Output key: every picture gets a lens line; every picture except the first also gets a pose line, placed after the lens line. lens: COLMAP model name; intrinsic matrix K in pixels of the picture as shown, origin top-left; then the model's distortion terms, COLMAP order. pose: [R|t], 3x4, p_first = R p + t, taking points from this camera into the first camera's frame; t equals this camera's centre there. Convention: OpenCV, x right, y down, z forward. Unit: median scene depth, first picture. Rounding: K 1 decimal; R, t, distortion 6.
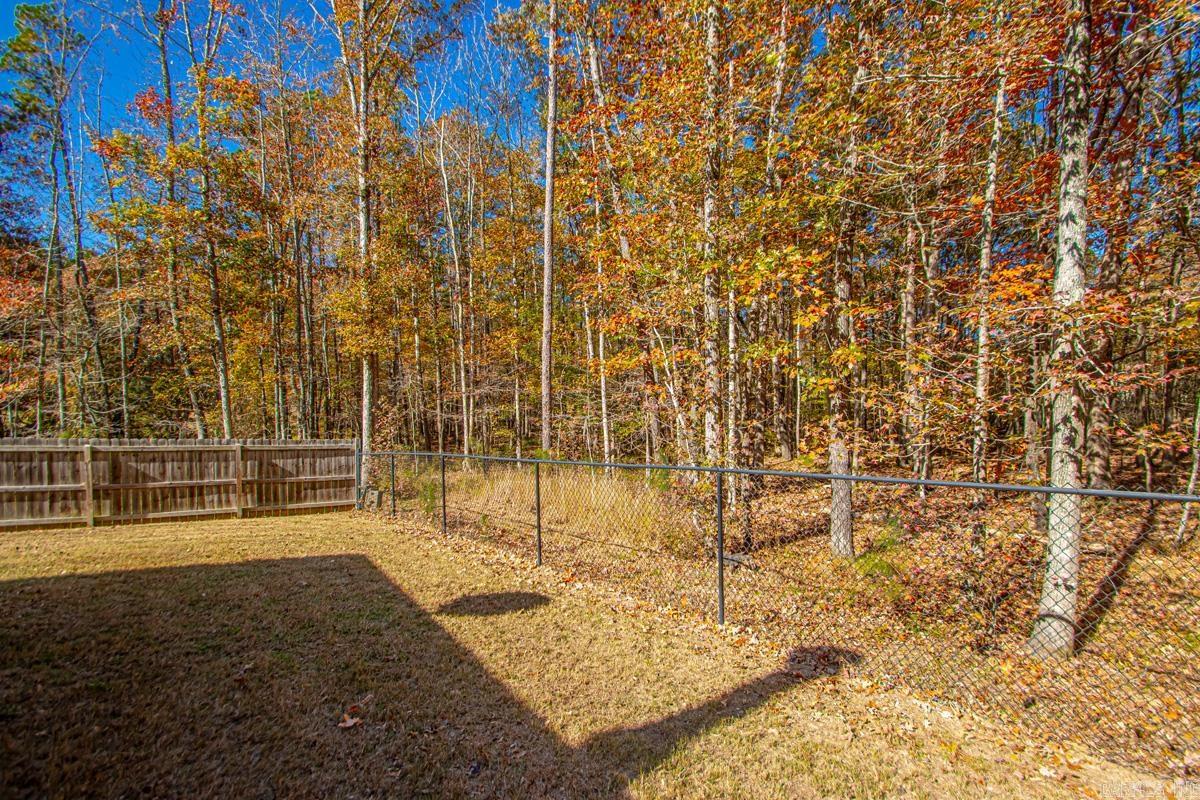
lens RADIAL K [[566.7, 0, 599.6], [0, 566.7, 428.2], [0, 0, 1]] dist [-0.017570, -0.000685]
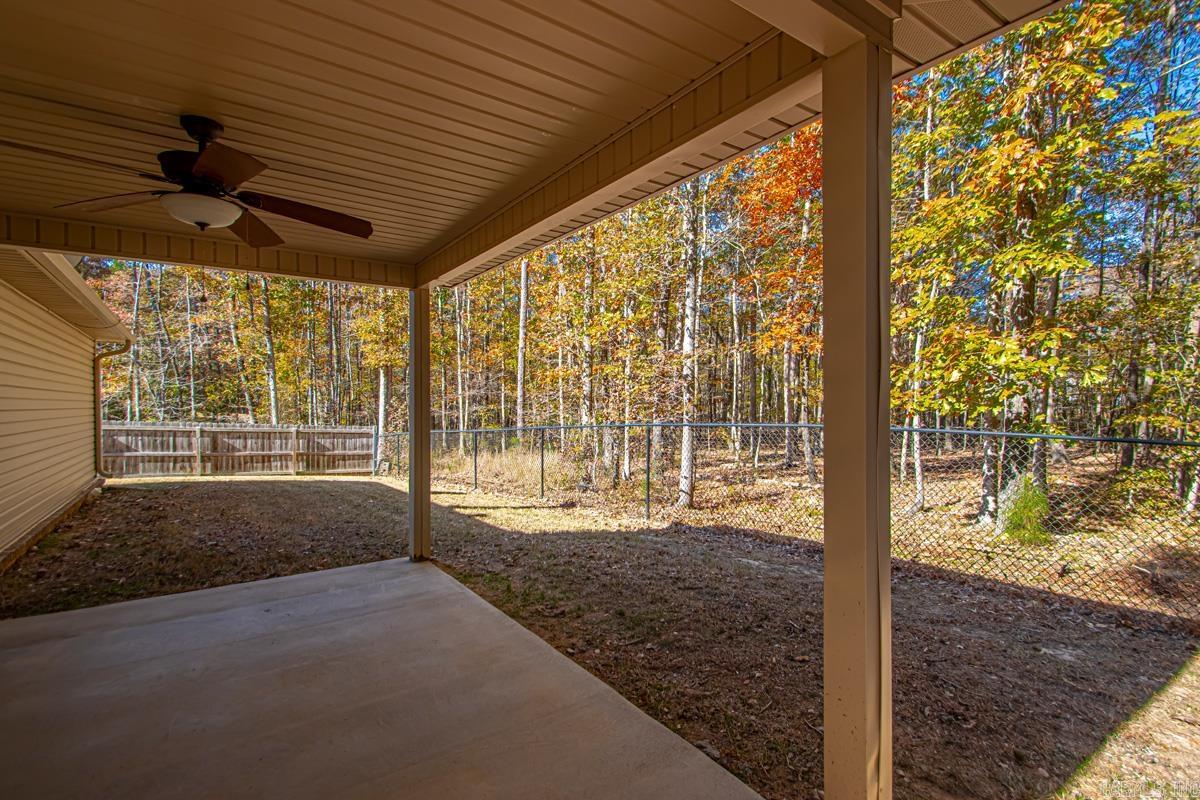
lens RADIAL K [[565.6, 0, 610.5], [0, 565.6, 411.4], [0, 0, 1]] dist [0.003103, -0.000221]
pose [[0.999957, 0.002214, -0.008952, 0.195099], [-0.002543, 0.999319, -0.036807, 0.035947], [0.008864, 0.036829, 0.999282, -0.464004]]
